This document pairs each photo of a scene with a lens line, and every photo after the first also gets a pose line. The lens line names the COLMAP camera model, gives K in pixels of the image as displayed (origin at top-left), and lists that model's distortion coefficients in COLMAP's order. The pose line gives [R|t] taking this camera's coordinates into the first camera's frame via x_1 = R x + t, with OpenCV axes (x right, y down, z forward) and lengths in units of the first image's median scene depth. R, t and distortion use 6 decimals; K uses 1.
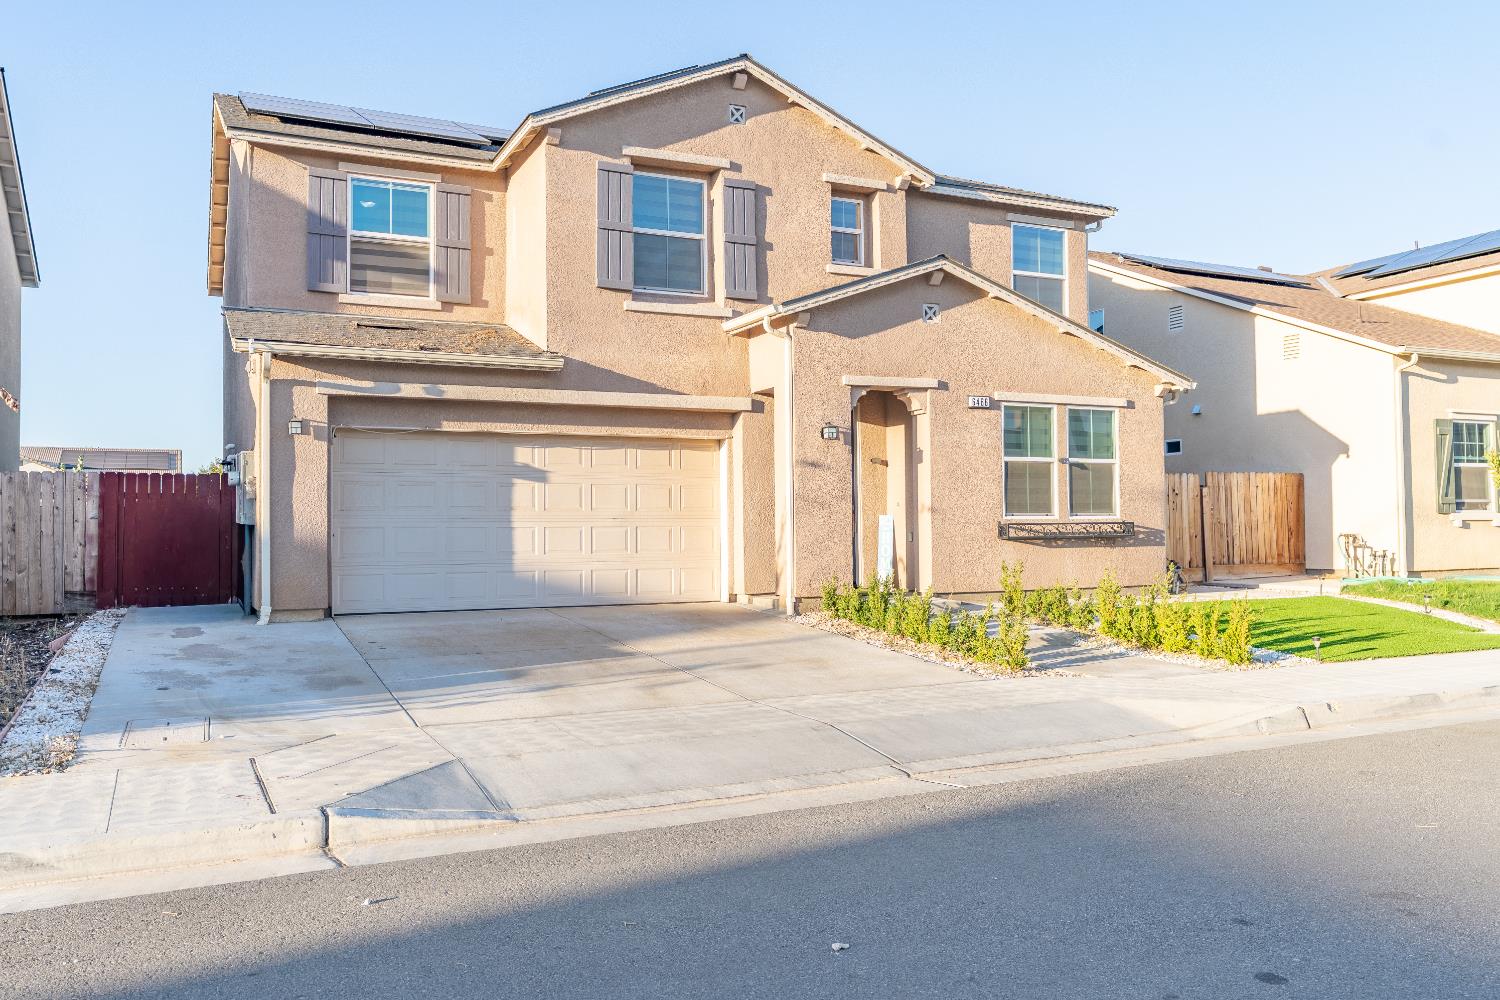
lens RADIAL K [[1154.1, 0, 750.1], [0, 1154.1, 490.9], [0, 0, 1]] dist [0.006058, 0.000335]
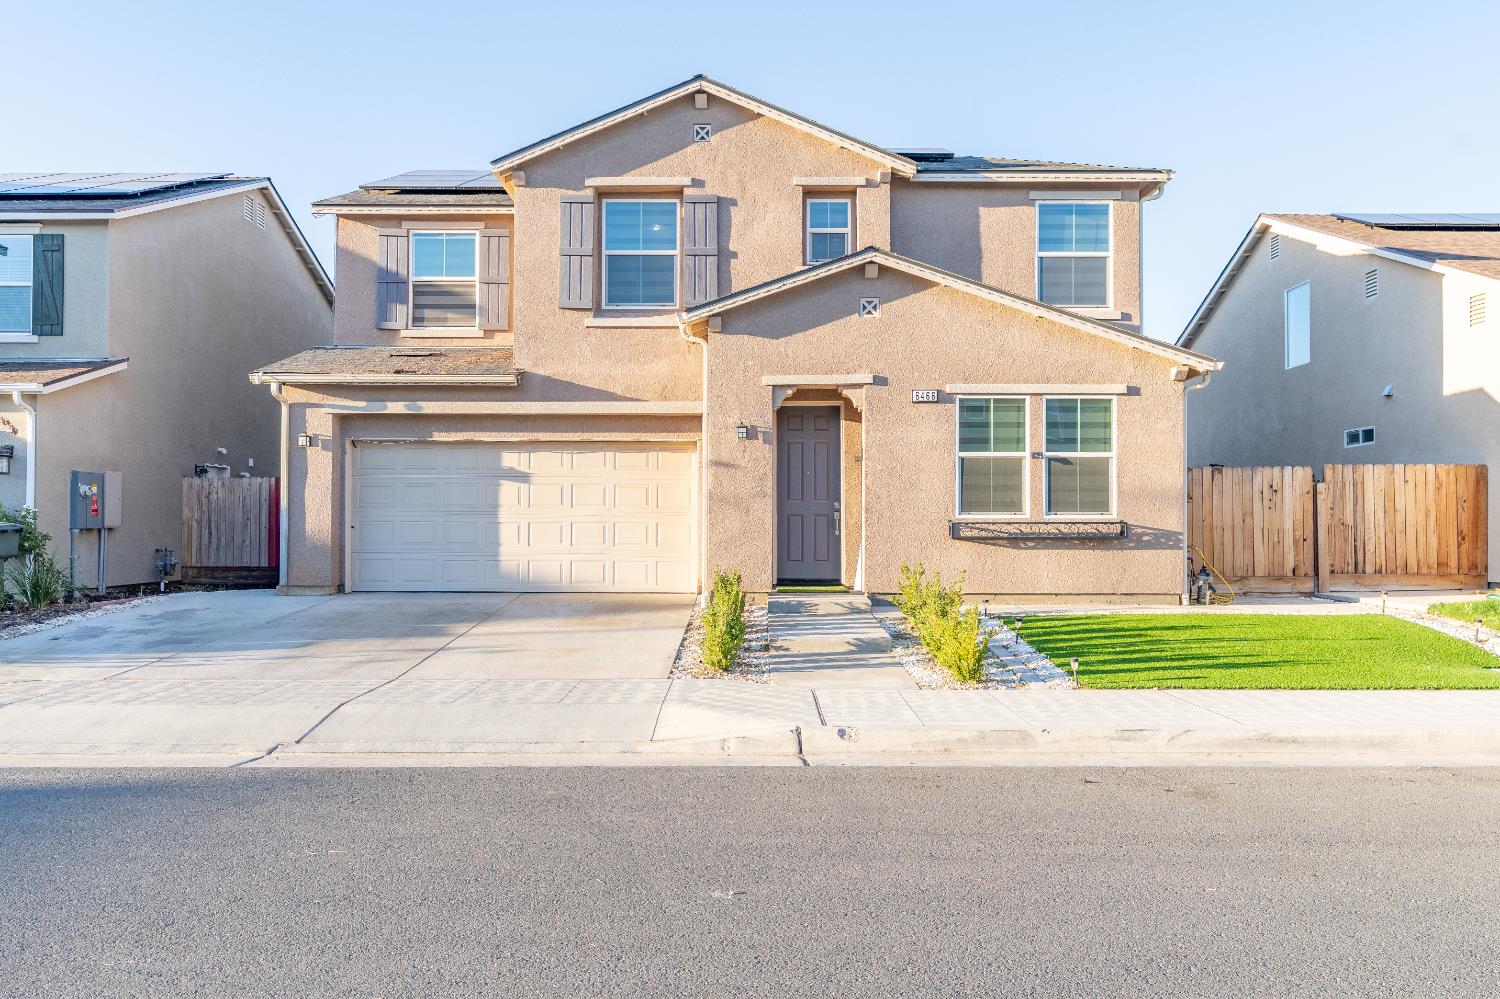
lens RADIAL K [[1057.8, 0, 749.8], [0, 1057.8, 510.3], [0, 0, 1]] dist [-0.000615, 0.004046]
pose [[0.902013, 0.003802, -0.431692, 0.443240], [0.004531, 0.999823, 0.018272, 0.001339], [0.431685, -0.018438, 0.901836, 0.139779]]
